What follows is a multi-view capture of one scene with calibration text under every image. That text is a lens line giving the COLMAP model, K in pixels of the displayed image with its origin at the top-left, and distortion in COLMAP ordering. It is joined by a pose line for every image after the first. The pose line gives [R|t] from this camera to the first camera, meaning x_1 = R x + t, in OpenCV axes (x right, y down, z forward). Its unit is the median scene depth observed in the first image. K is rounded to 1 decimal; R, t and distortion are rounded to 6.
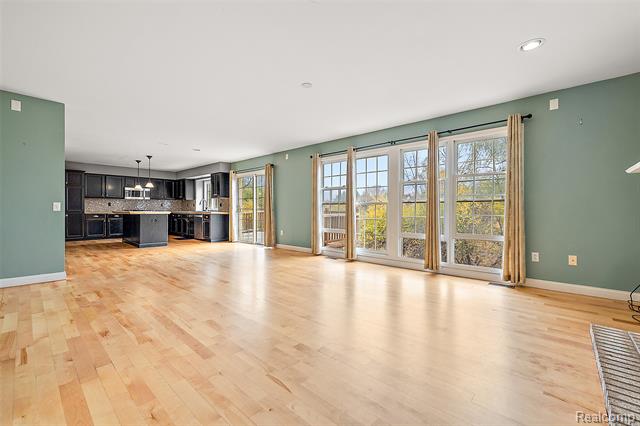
lens RADIAL K [[269.2, 0, 319.9], [0, 269.2, 211.4], [0, 0, 1]] dist [0.003281, 0.000336]
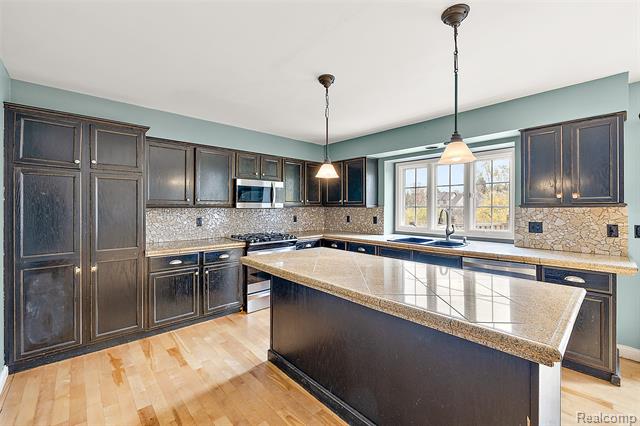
lens RADIAL K [[269.2, 0, 320.7], [0, 269.2, 208.4], [0, 0, 1]] dist [0.003281, 0.000336]
pose [[0.996099, -0.004802, -0.088115, -0.550280], [0.004393, 0.999979, -0.004829, -0.042935], [0.088137, 0.004424, 0.996099, 0.602778]]
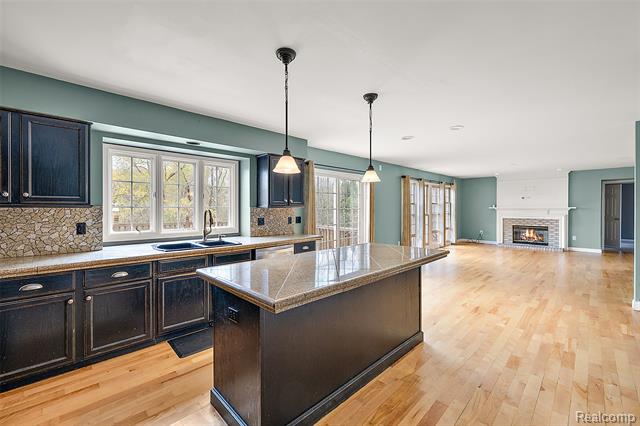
lens RADIAL K [[269.2, 0, 319.1], [0, 269.2, 209.0], [0, 0, 1]] dist [0.003281, 0.000336]
pose [[0.060159, -0.010986, 0.998128, -0.762305], [0.007426, 0.999917, 0.010559, -0.046305], [-0.998161, 0.006777, 0.060235, 0.801653]]
